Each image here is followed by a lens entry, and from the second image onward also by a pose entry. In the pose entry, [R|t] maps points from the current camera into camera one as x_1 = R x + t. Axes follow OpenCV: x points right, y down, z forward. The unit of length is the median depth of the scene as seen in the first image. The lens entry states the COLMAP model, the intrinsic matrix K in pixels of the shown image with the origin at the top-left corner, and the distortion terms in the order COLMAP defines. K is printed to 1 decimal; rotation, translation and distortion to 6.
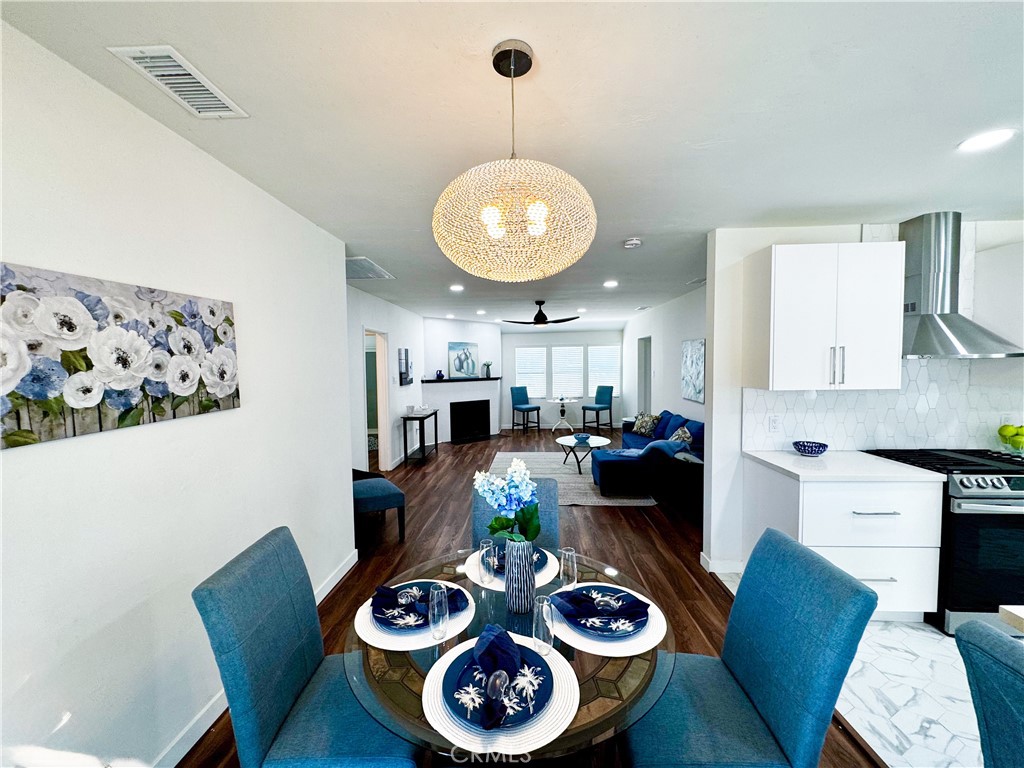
lens RADIAL K [[409.9, 0, 509.7], [0, 409.9, 384.0], [0, 0, 1]] dist [-0.004251, -0.000110]
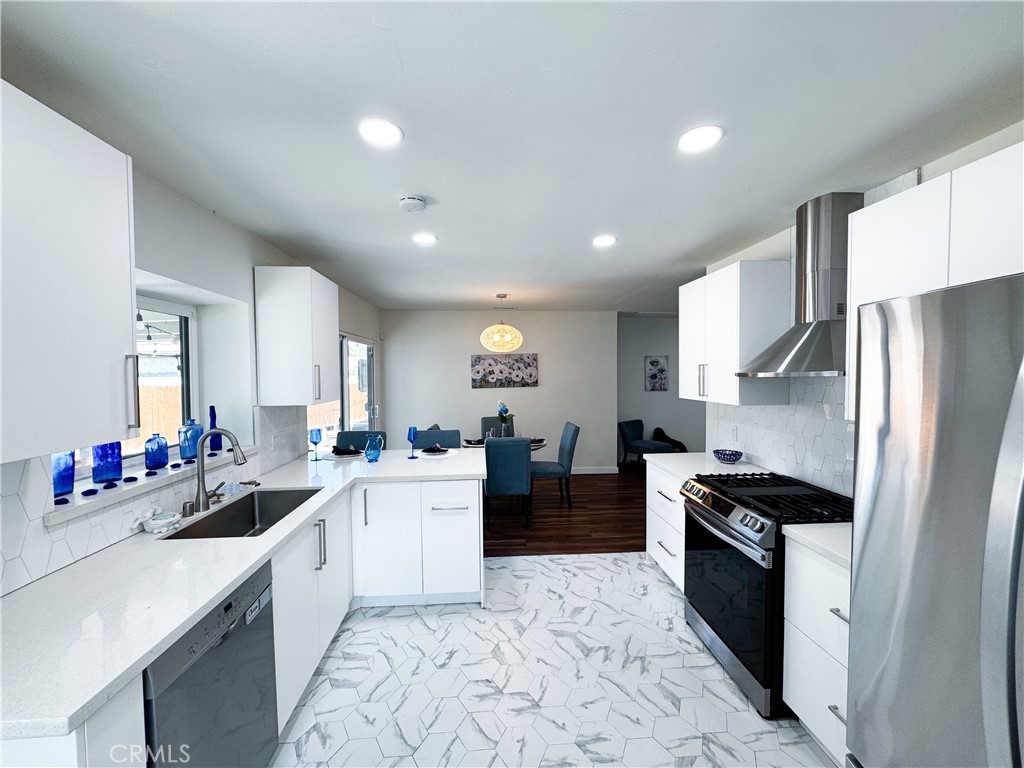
lens RADIAL K [[409.9, 0, 509.7], [0, 409.9, 384.0], [0, 0, 1]] dist [-0.004251, -0.000110]
pose [[0.121707, 0.043229, -0.991624, 2.978399], [-0.042172, 0.998374, 0.038347, -0.088952], [0.991670, 0.037152, 0.123332, 0.483859]]
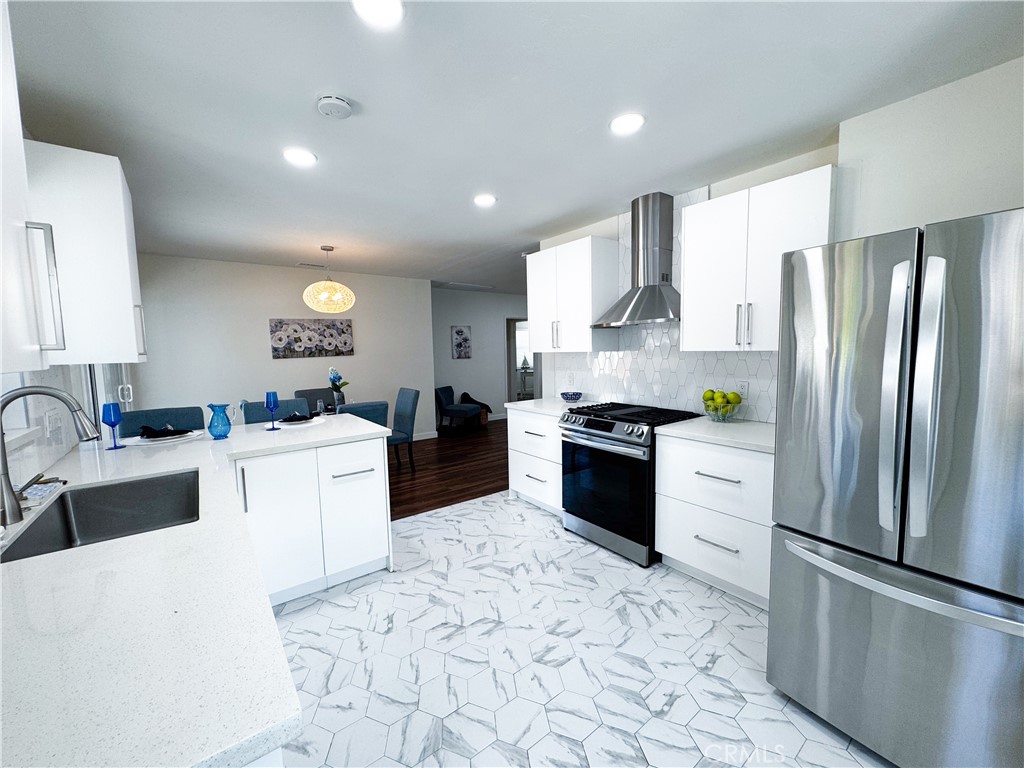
lens RADIAL K [[409.9, 0, 509.7], [0, 409.9, 384.0], [0, 0, 1]] dist [-0.004251, -0.000110]
pose [[0.645770, 0.065665, -0.760703, 2.797569], [-0.024734, 0.997571, 0.065114, 0.054890], [0.763132, -0.023233, 0.645825, -0.051680]]
